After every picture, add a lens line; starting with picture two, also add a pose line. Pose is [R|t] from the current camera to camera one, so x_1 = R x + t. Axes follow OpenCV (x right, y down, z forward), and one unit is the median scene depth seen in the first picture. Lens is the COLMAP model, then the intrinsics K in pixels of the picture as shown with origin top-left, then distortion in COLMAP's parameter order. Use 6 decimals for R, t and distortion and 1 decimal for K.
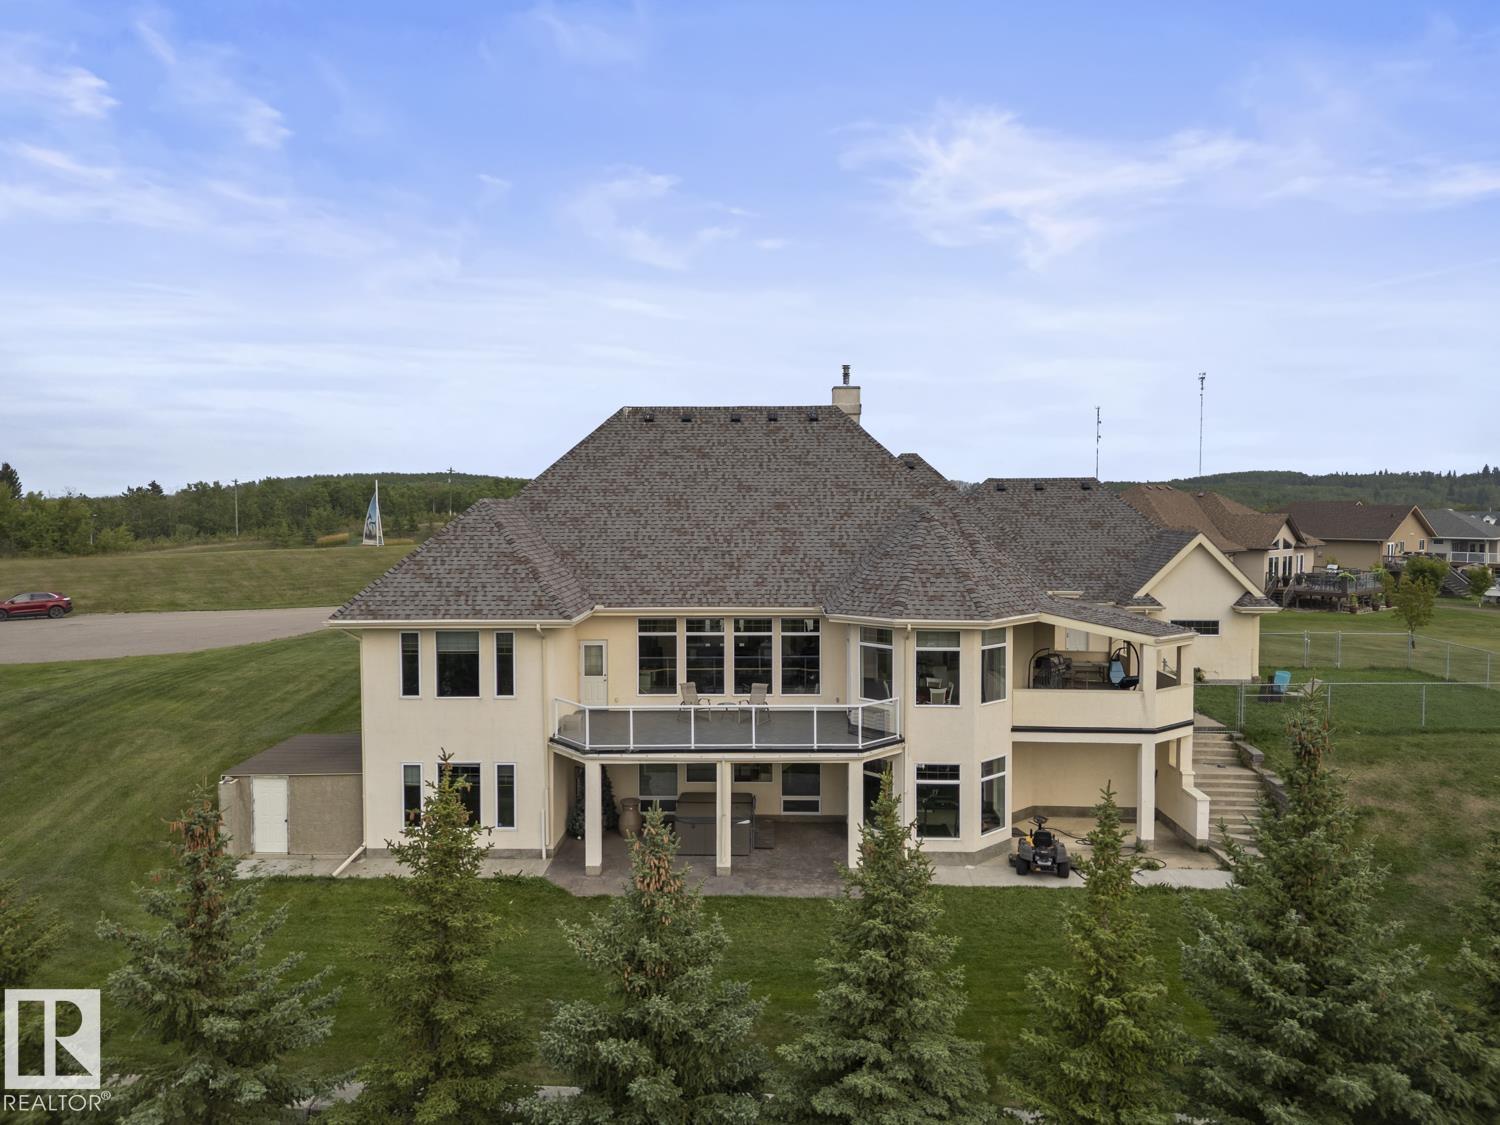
lens RADIAL K [[1058.4, 0, 750.0], [0, 1058.4, 562.5], [0, 0, 1]] dist [0.078069, -0.067236]
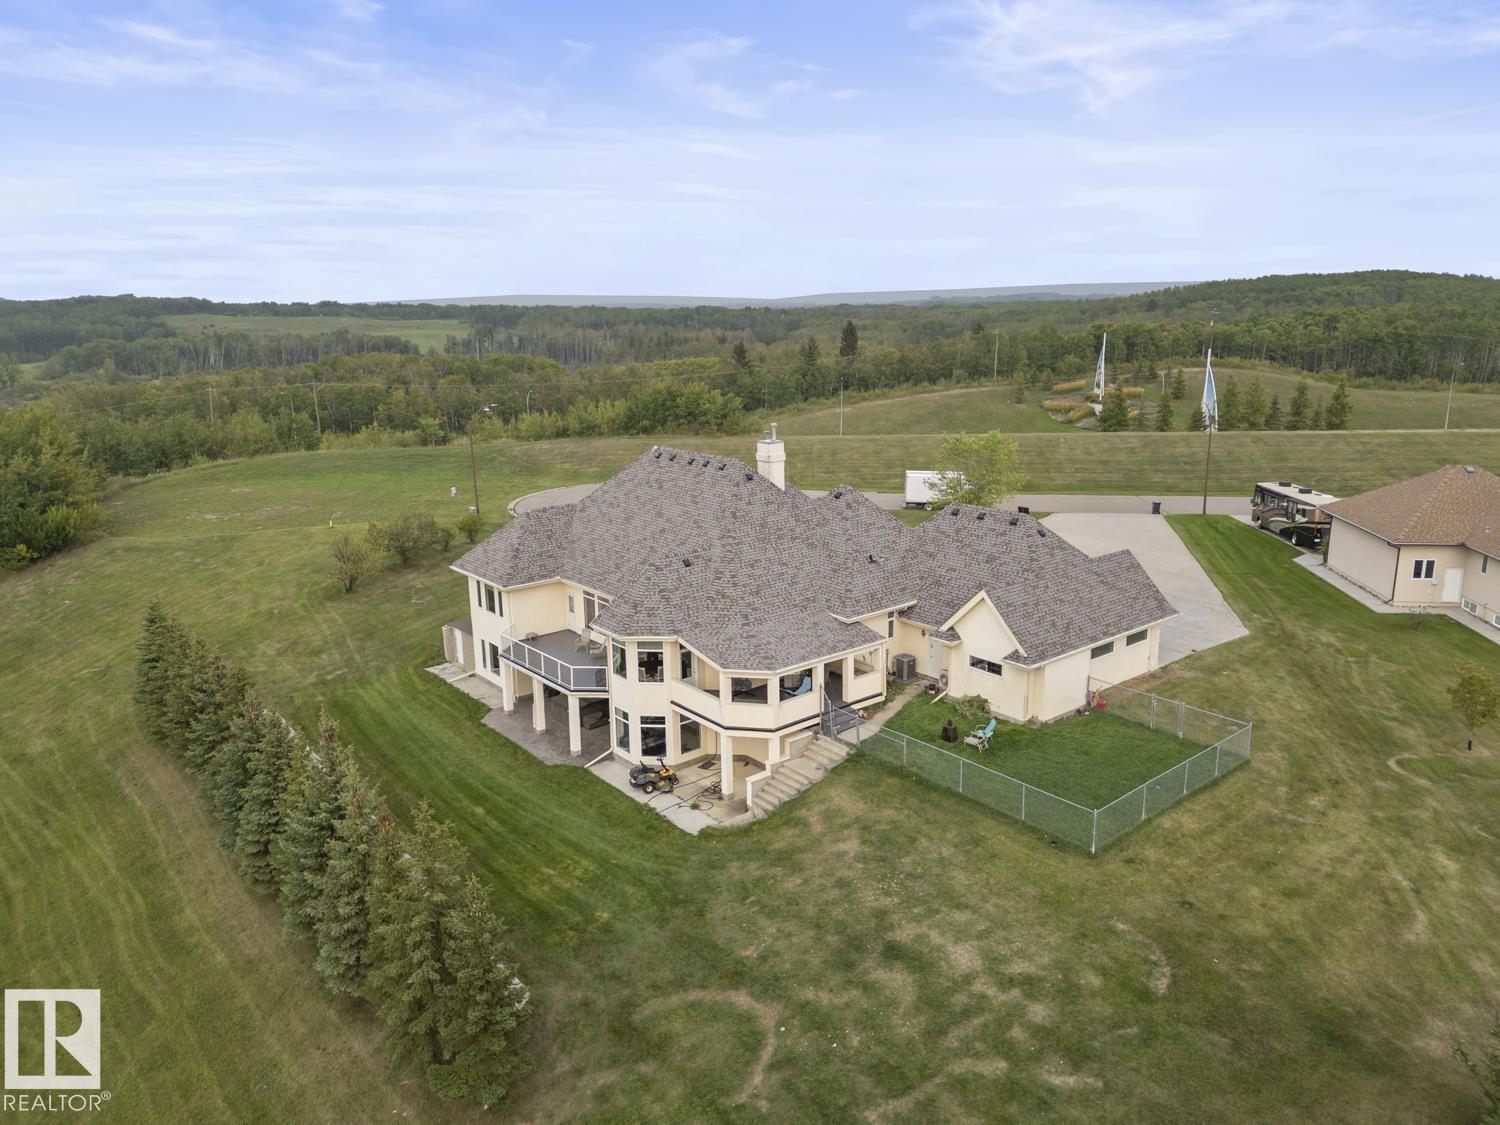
lens RADIAL K [[1058.4, 0, 750.0], [0, 1058.4, 562.5], [0, 0, 1]] dist [0.078069, -0.067236]
pose [[0.654613, 0.175270, -0.735366, 1.474179], [-0.028717, 0.977815, 0.207492, -0.388589], [0.755419, -0.114709, 0.645123, 0.081064]]
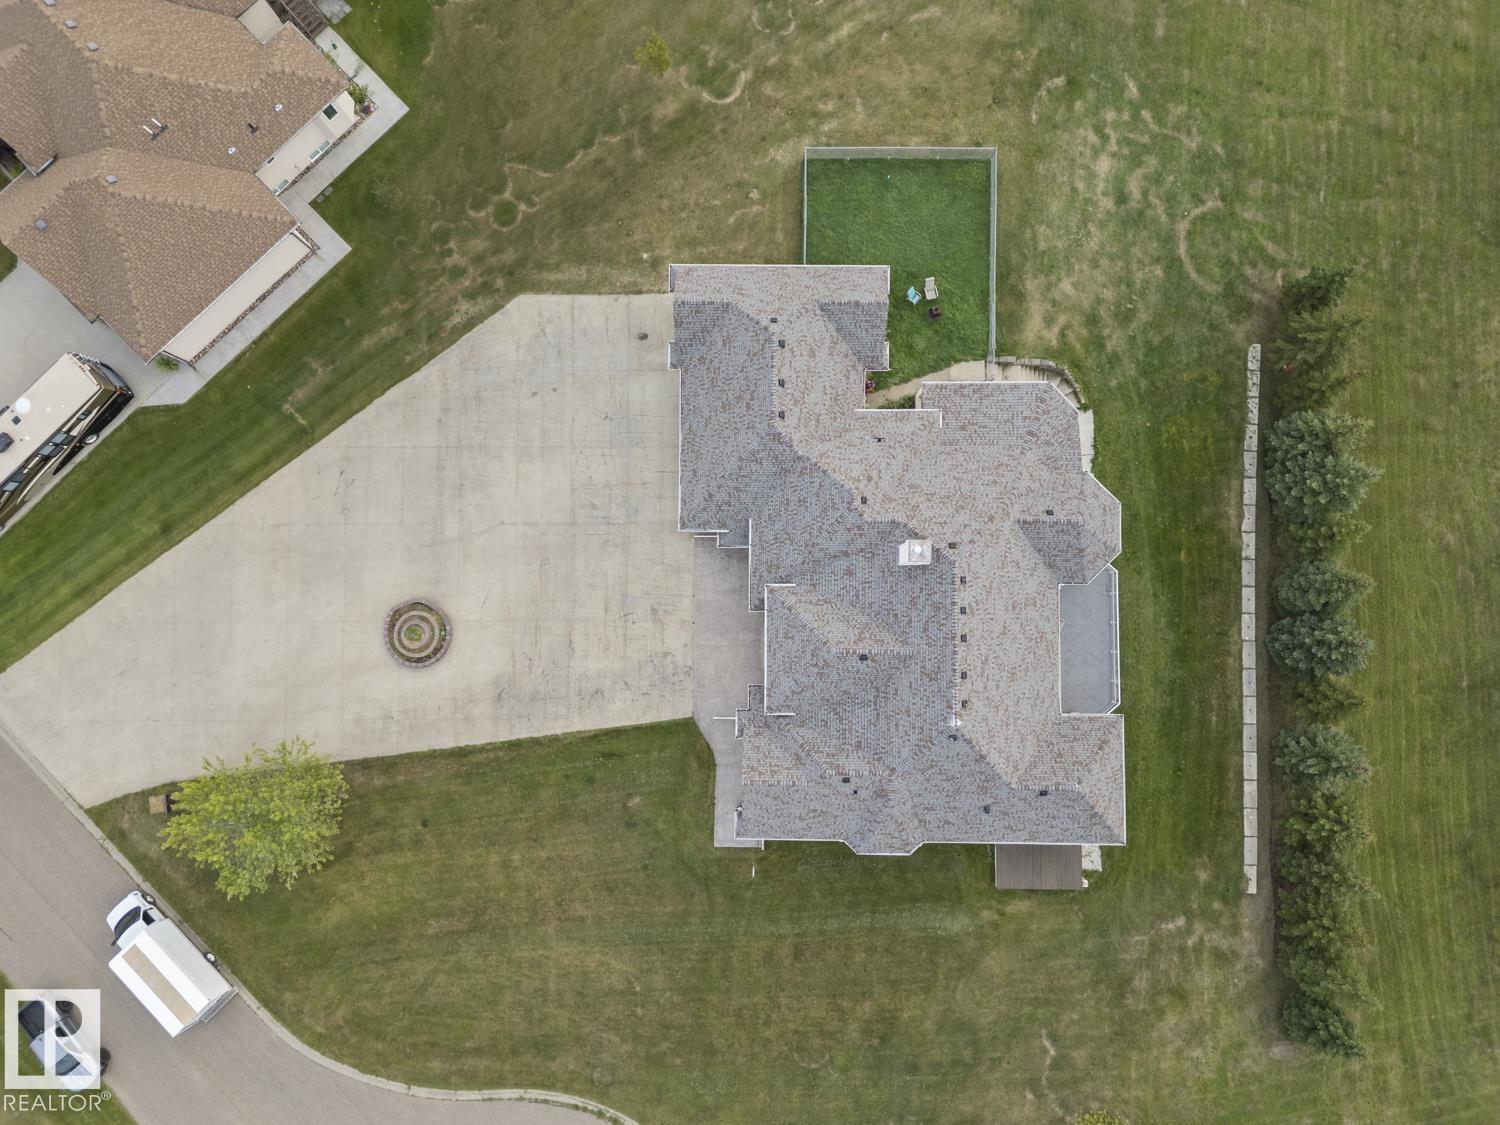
lens RADIAL K [[1058.4, 0, 750.0], [0, 1058.4, 562.5], [0, 0, 1]] dist [0.078069, -0.067236]
pose [[-0.021128, -0.997945, 0.060490, 0.006863], [0.056970, 0.059203, 0.996619, -1.859596], [-0.998152, 0.024503, 0.055602, 1.485697]]
